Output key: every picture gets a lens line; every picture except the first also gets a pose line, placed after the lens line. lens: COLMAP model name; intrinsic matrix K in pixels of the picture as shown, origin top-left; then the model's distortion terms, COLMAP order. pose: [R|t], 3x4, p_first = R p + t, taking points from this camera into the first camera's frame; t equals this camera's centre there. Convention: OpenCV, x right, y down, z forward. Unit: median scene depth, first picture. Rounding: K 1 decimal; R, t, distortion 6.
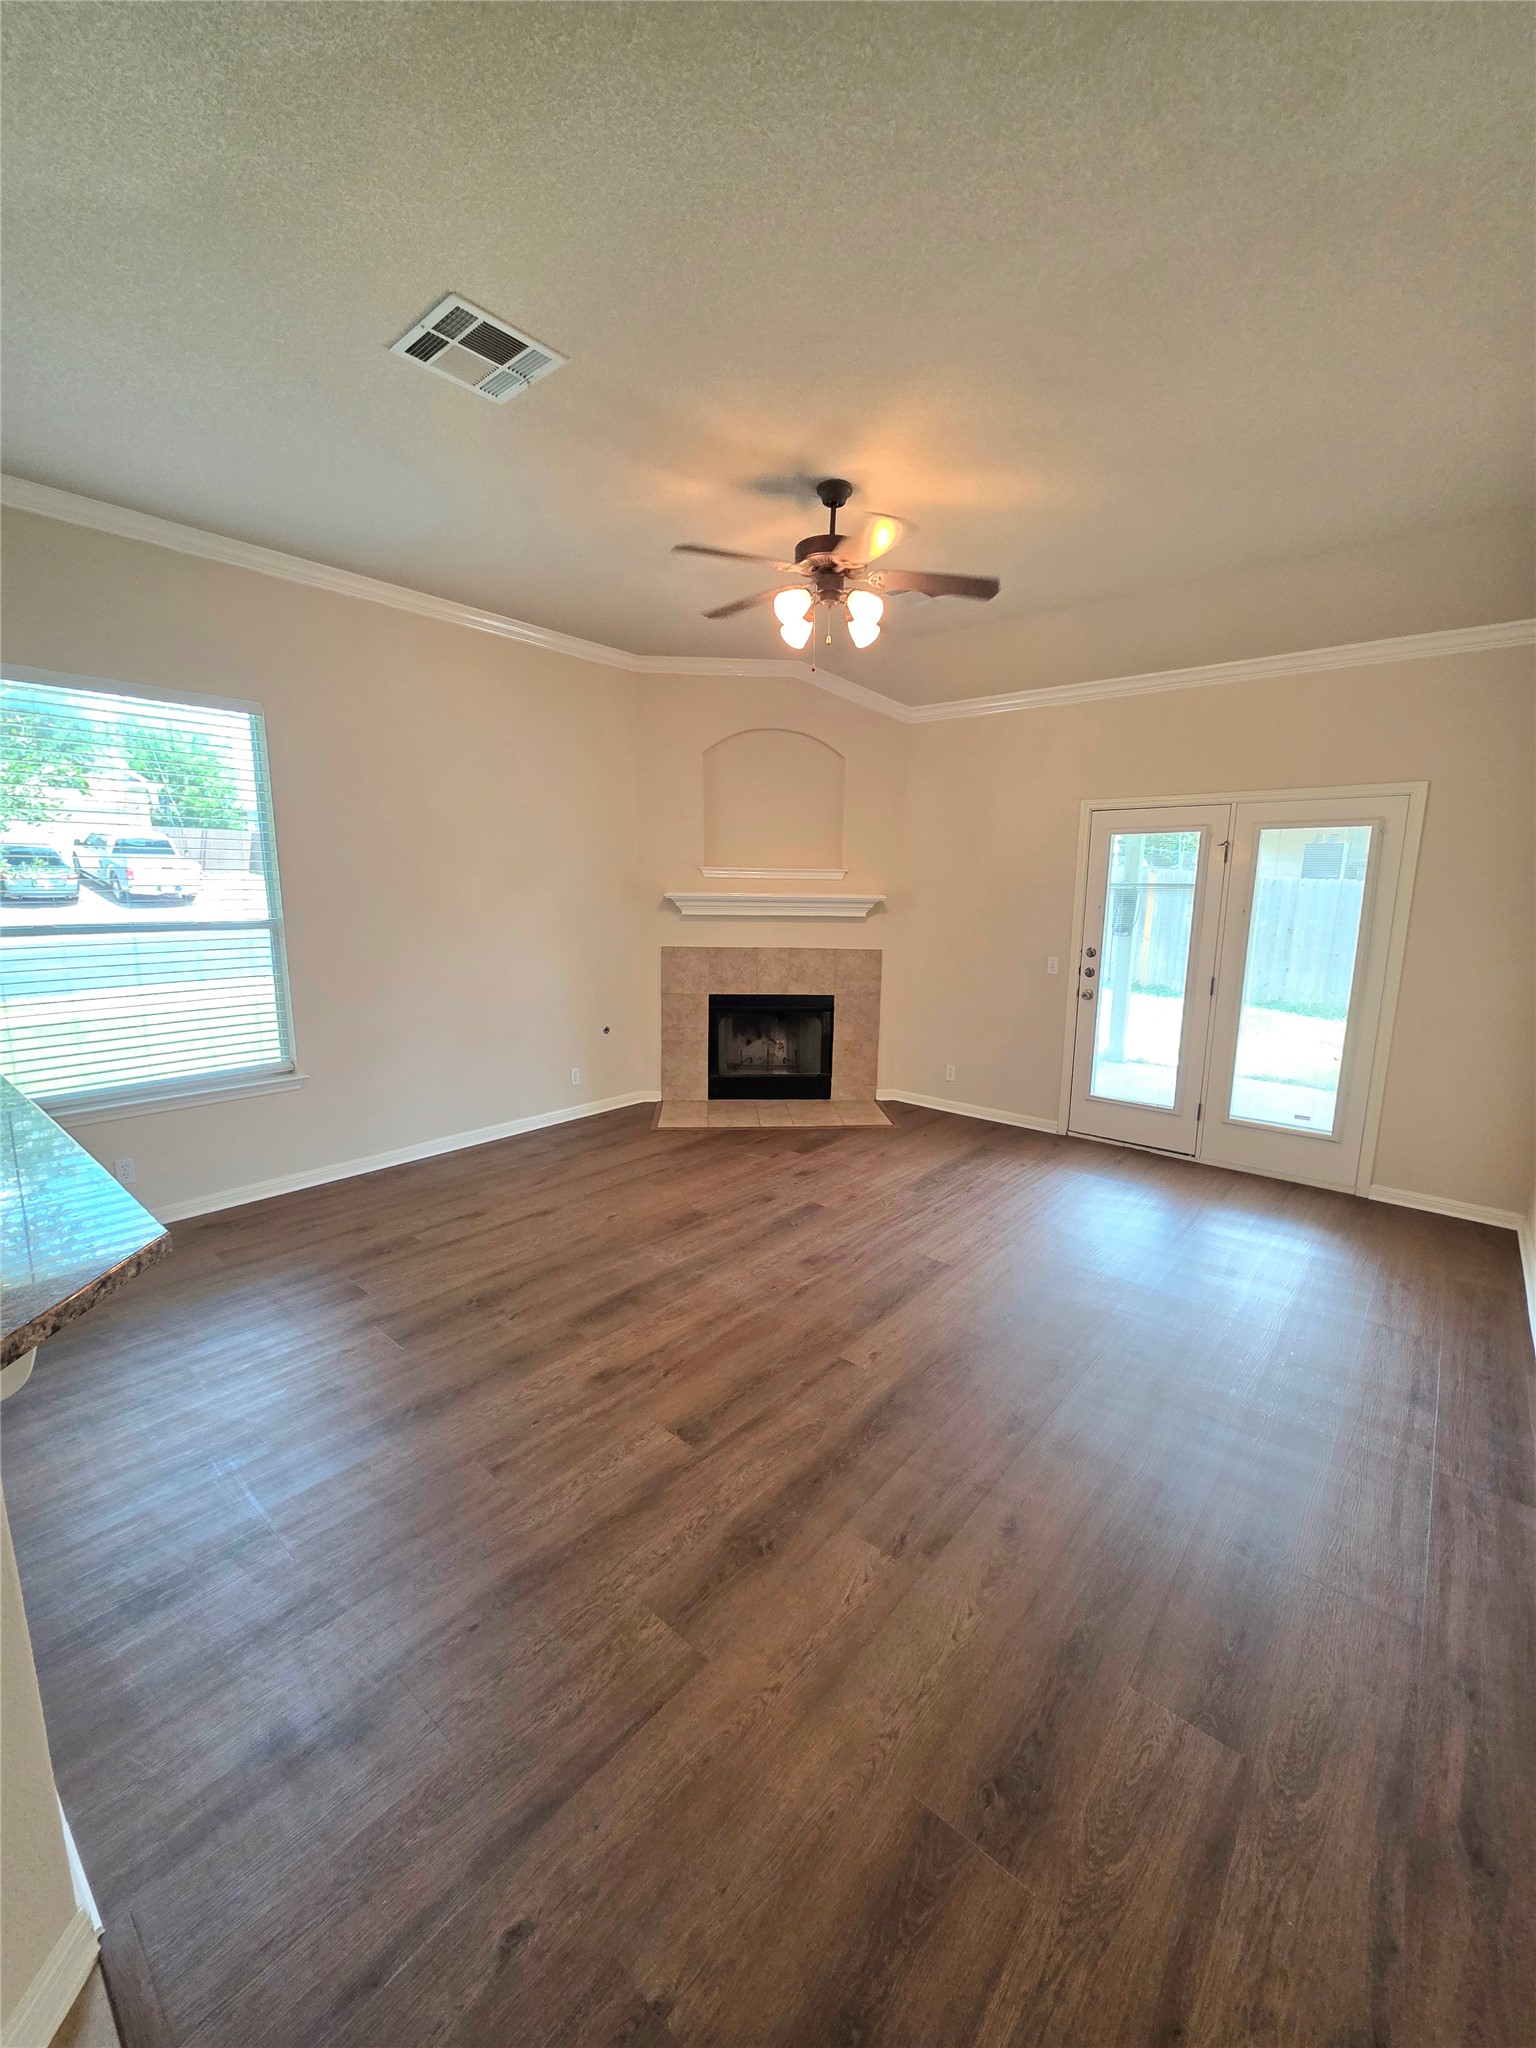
lens RADIAL K [[819.5, 0, 773.2], [0, 819.5, 1031.7], [0, 0, 1]] dist [-0.000938, 0.000928]
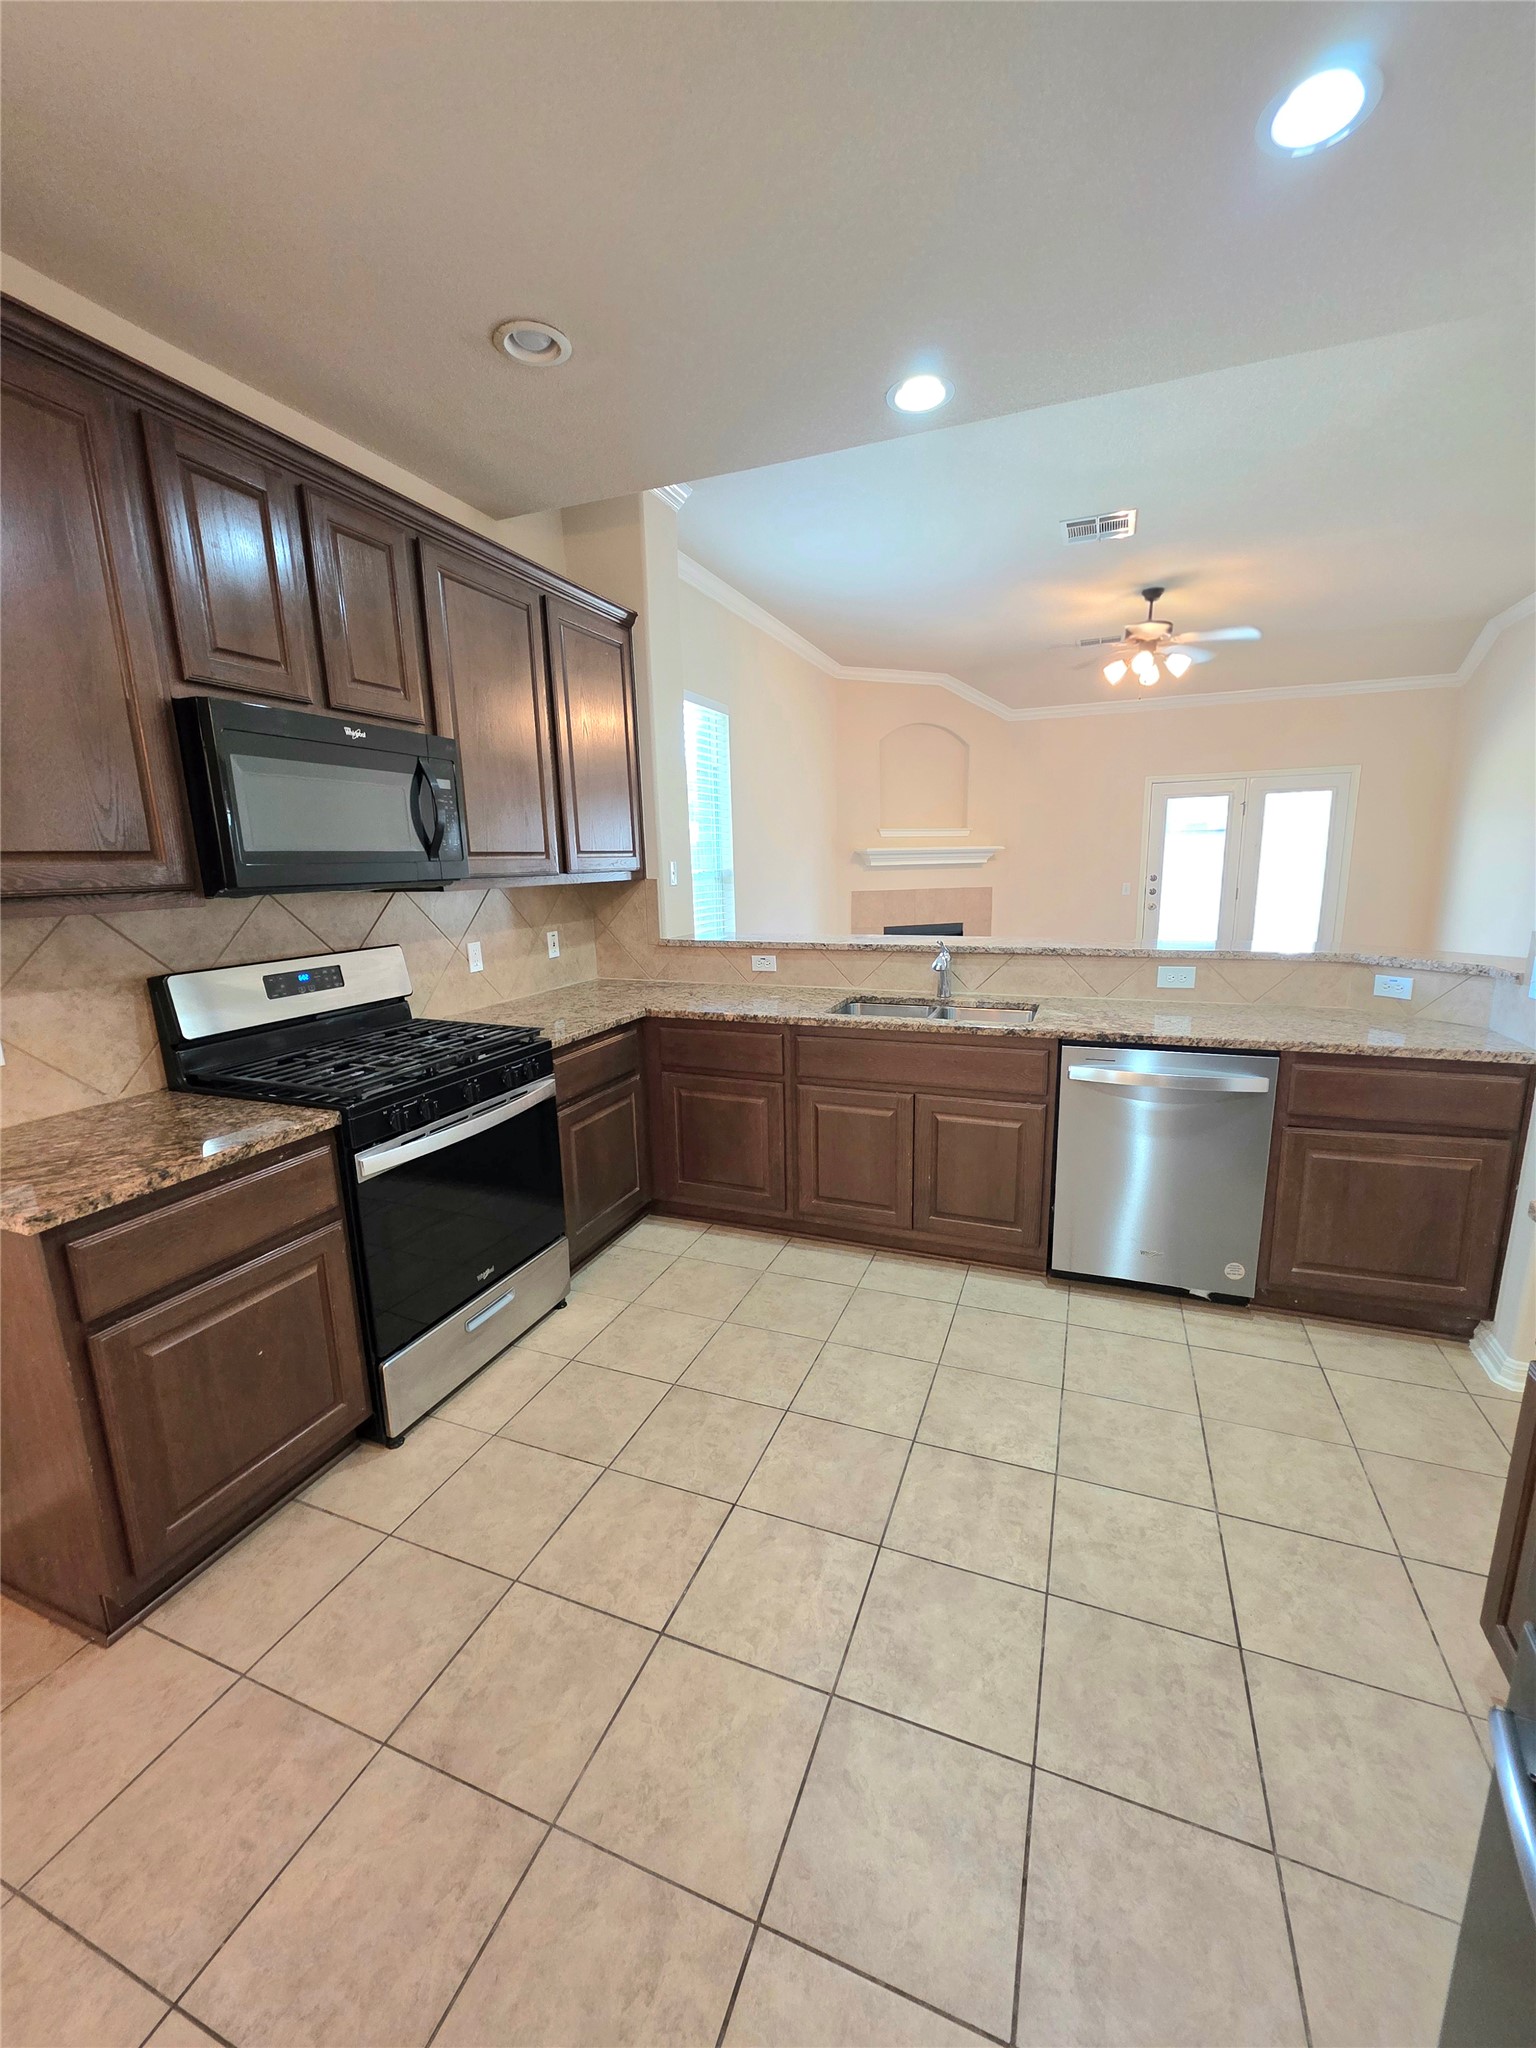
lens RADIAL K [[819.5, 0, 783.3], [0, 819.5, 1024.3], [0, 0, 1]] dist [-0.000938, 0.000928]
pose [[0.945954, -0.096634, 0.309570, -0.764853], [0.091478, 0.995319, 0.031165, 0.062553], [-0.311132, -0.001162, 0.950366, -0.221744]]
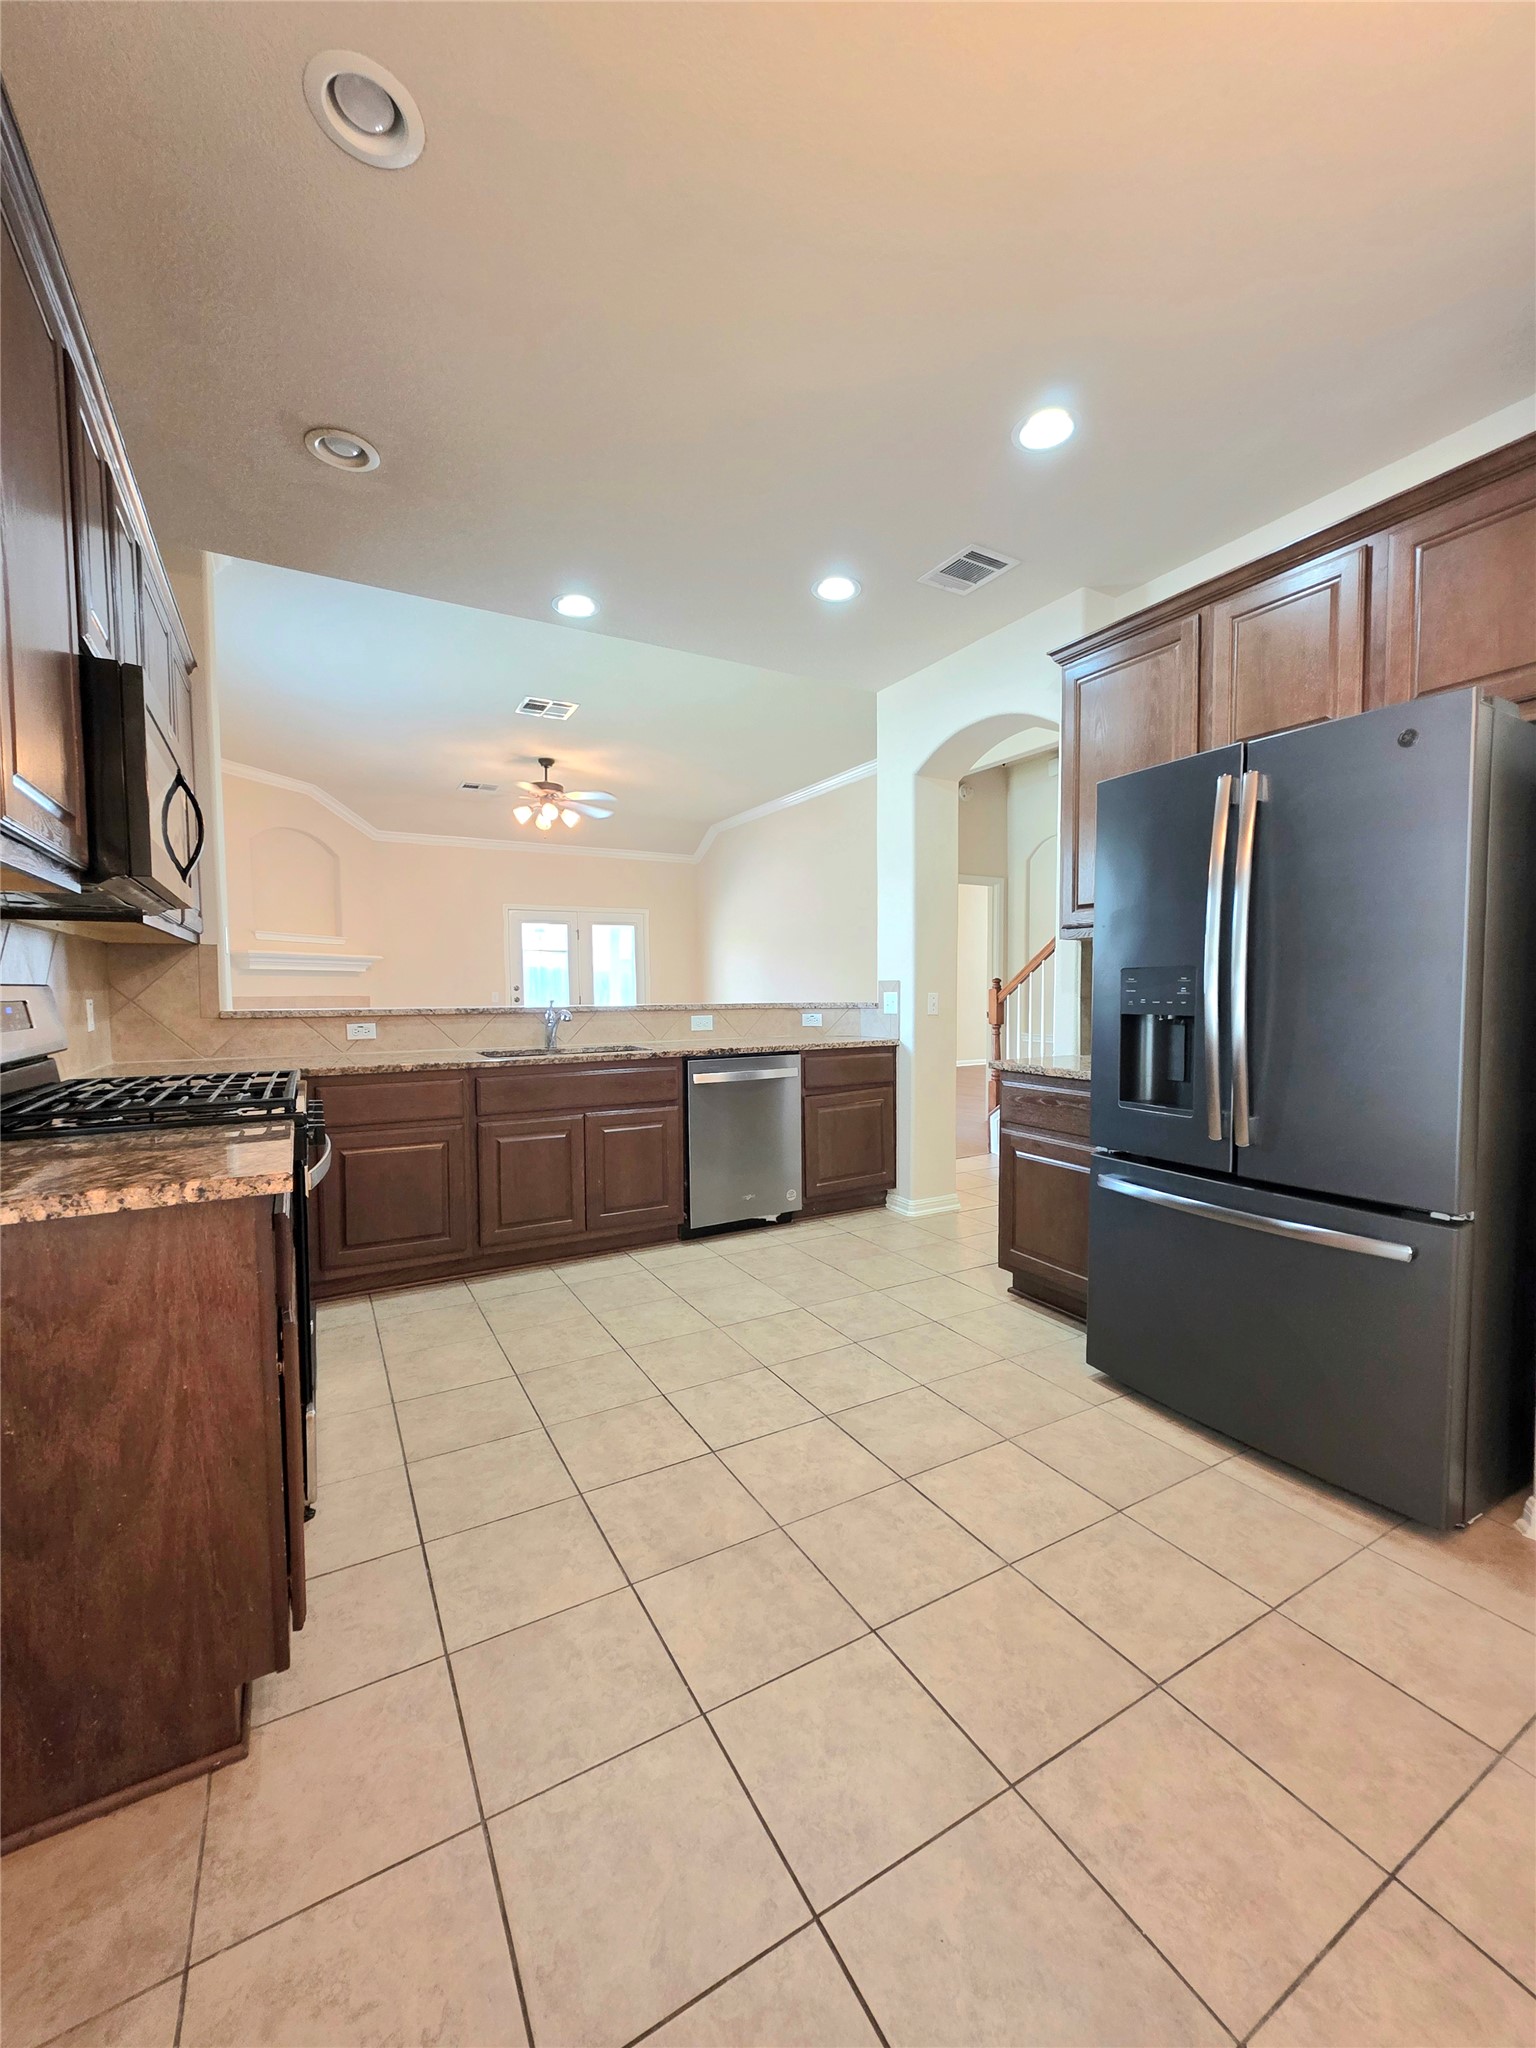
lens RADIAL K [[819.5, 0, 776.6], [0, 819.5, 1027.0], [0, 0, 1]] dist [-0.000938, 0.000928]
pose [[0.347112, -0.061624, 0.935797, -1.099796], [0.182519, 0.983198, -0.002956, 0.095072], [-0.919891, 0.171827, 0.352527, -0.122545]]
